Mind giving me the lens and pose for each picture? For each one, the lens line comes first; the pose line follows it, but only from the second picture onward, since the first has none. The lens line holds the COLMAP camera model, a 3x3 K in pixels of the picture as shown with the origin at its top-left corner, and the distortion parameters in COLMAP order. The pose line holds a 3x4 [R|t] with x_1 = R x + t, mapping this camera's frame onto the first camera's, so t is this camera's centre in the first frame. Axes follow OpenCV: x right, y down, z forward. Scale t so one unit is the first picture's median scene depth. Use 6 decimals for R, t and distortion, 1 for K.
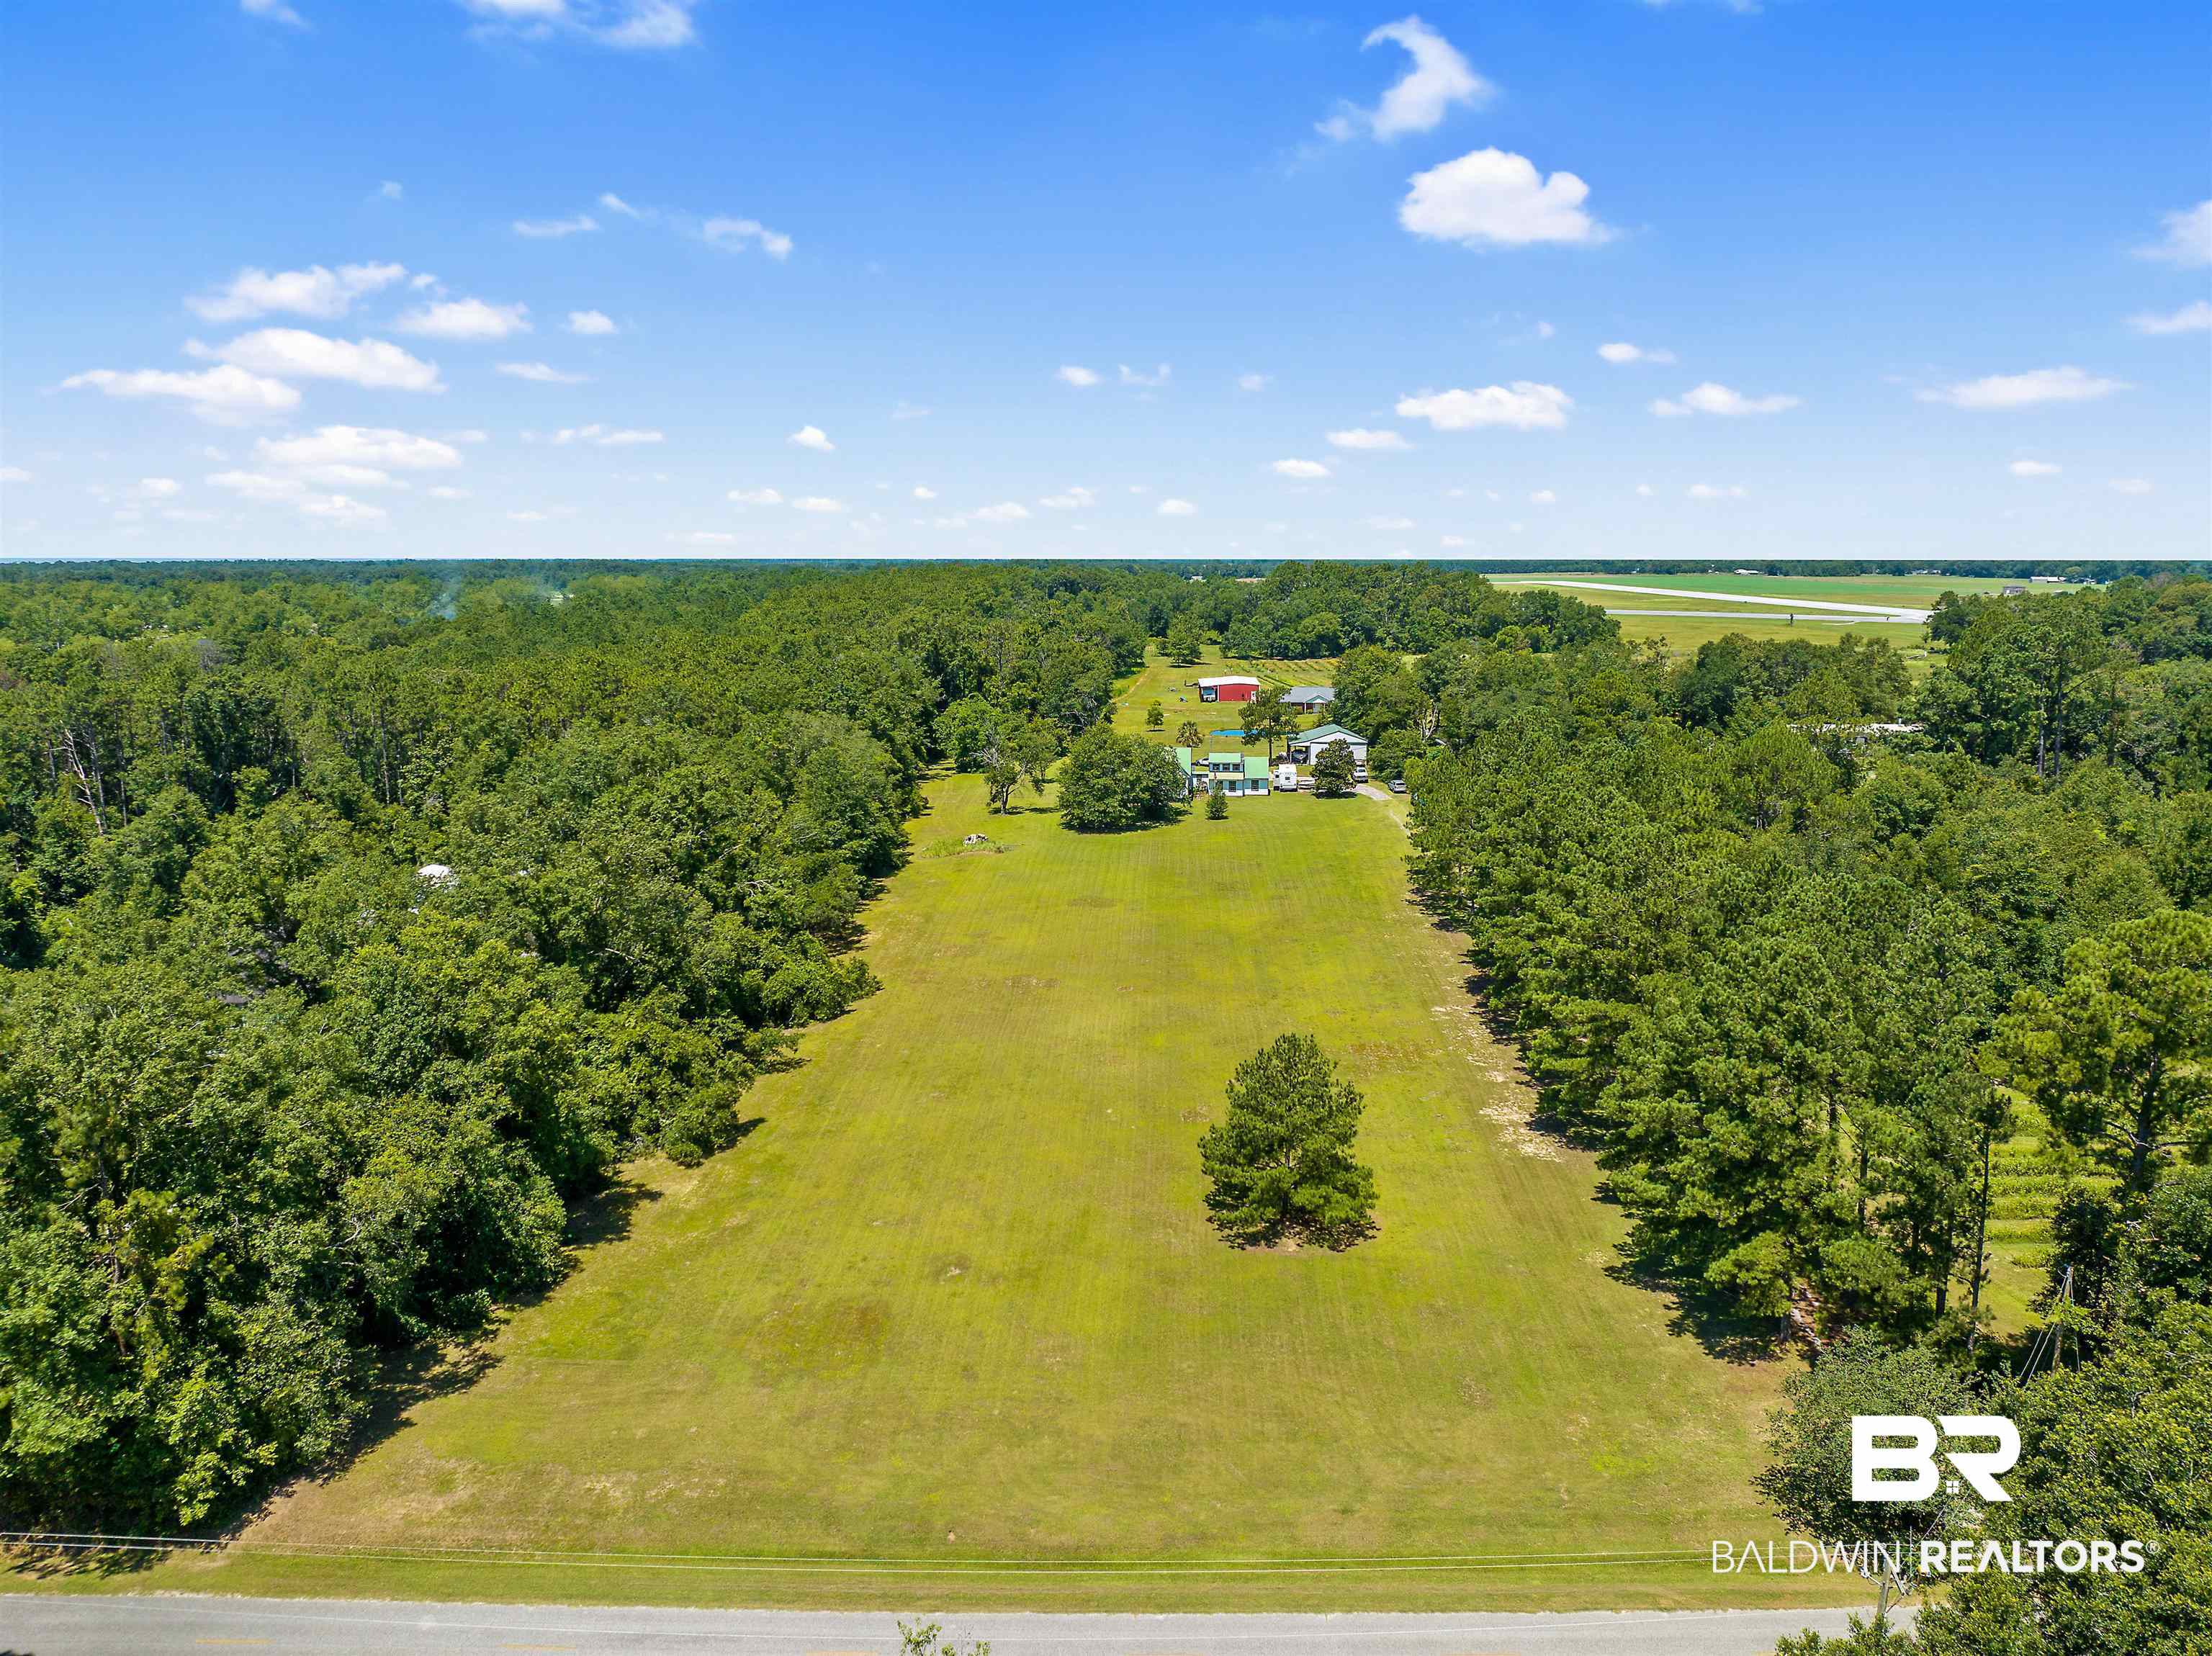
lens RADIAL K [[1558.5, 0, 1110.2], [0, 1558.5, 825.2], [0, 0, 1]] dist [-0.036885, 0.004174]
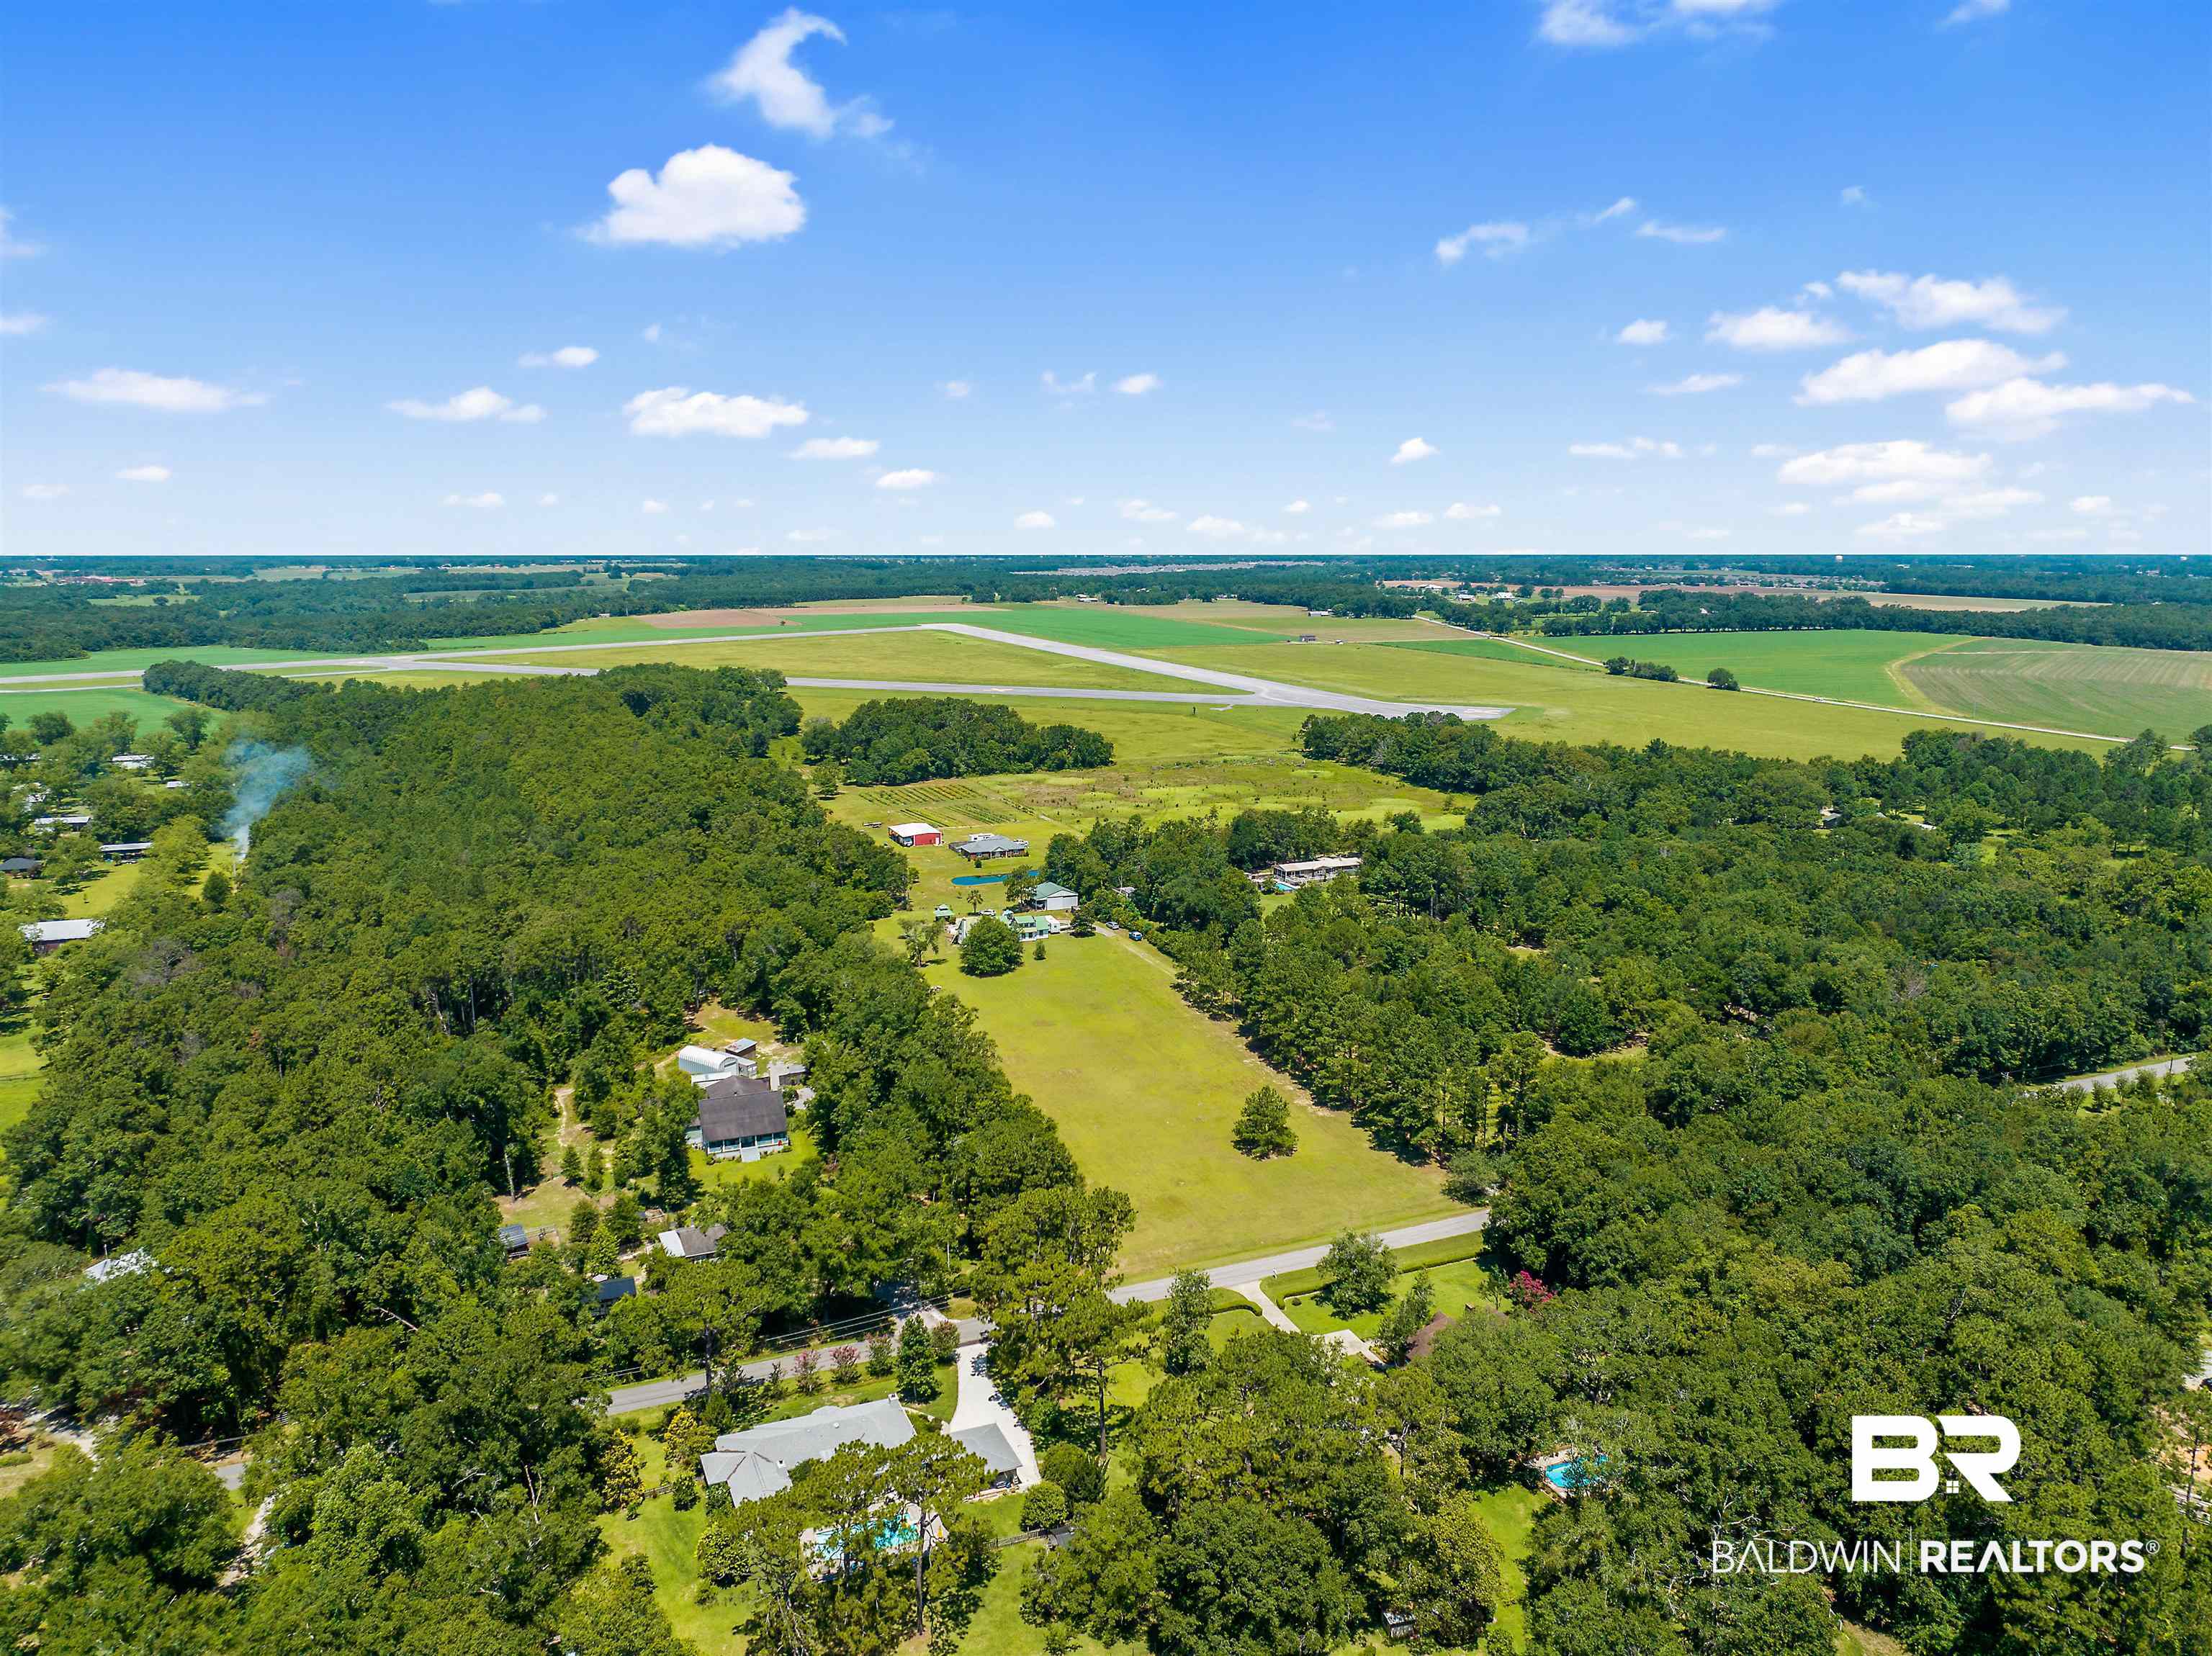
lens RADIAL K [[1558.5, 0, 1110.2], [0, 1558.5, 825.2], [0, 0, 1]] dist [-0.036885, 0.004174]
pose [[0.910028, -0.069949, 0.408602, -1.163821], [0.065030, 0.997546, 0.025936, -0.399594], [-0.409413, 0.002969, 0.912344, -1.376854]]
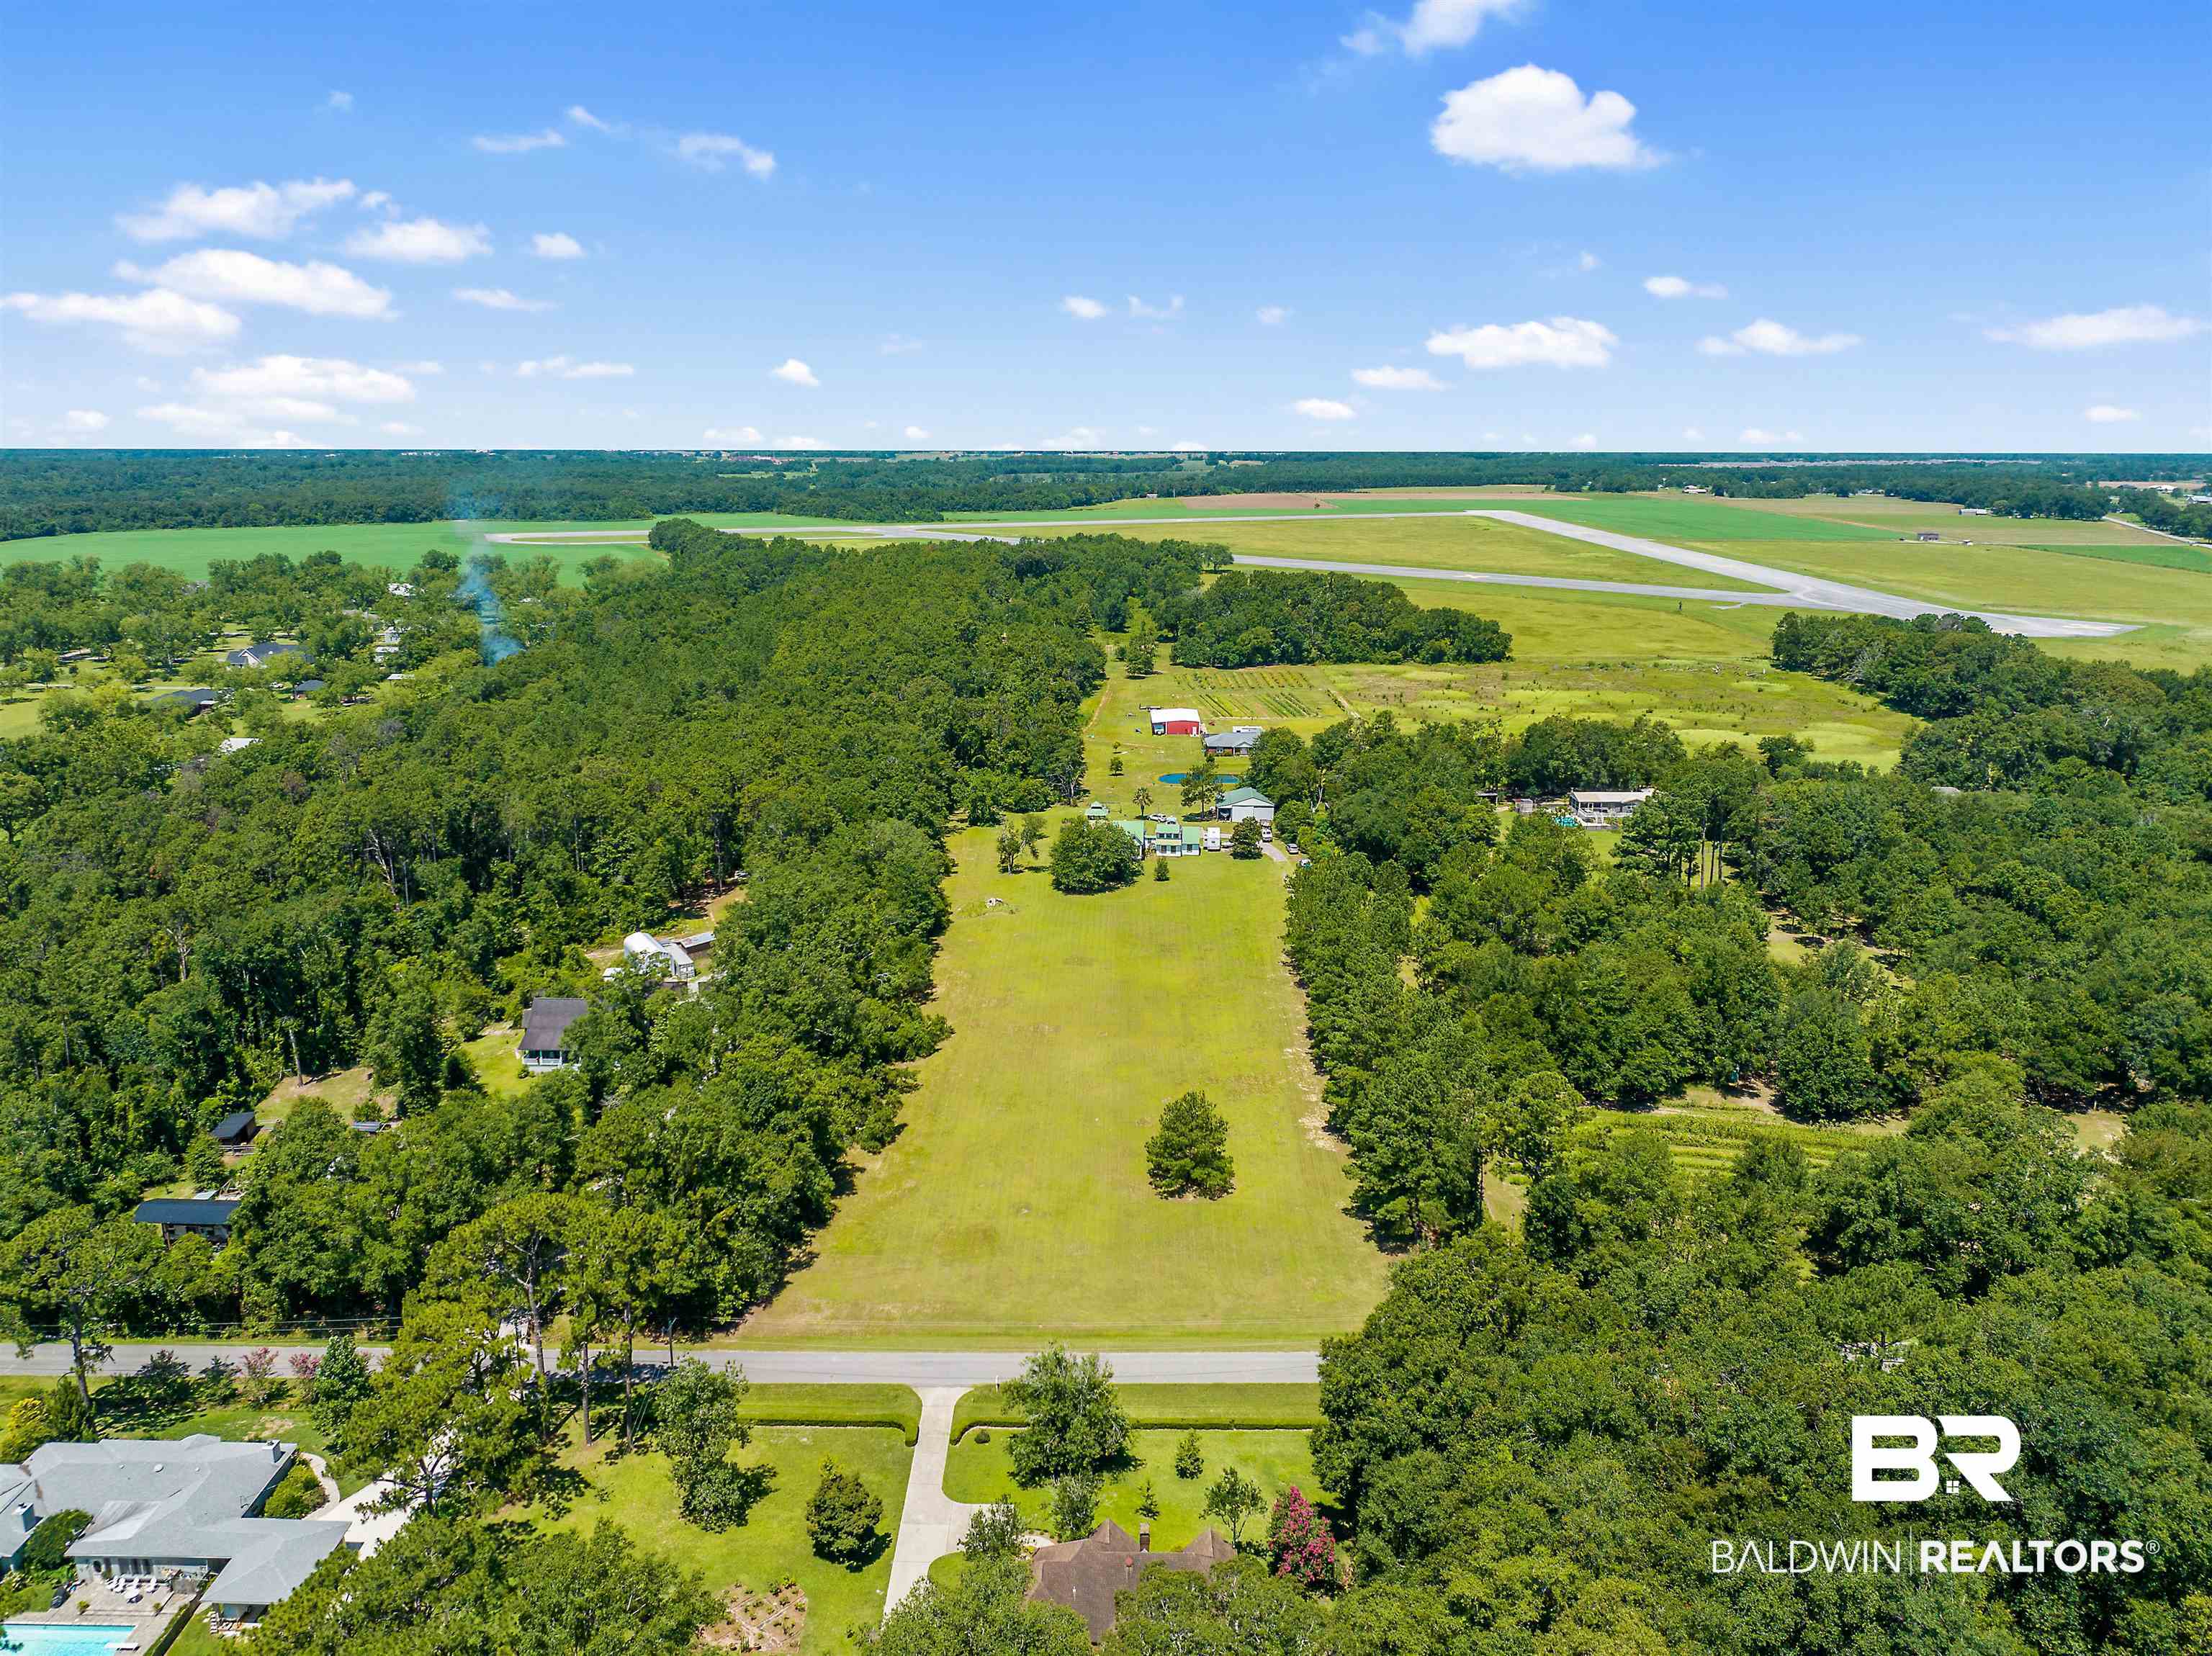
lens RADIAL K [[1606.2, 0, 1091.5], [0, 1606.2, 826.4], [0, 0, 1]] dist [-0.030342, -0.005644]
pose [[0.999825, 0.001454, 0.018626, -0.044771], [-0.002772, 0.997479, 0.070910, -0.308716], [-0.018476, -0.070949, 0.997309, -0.899010]]
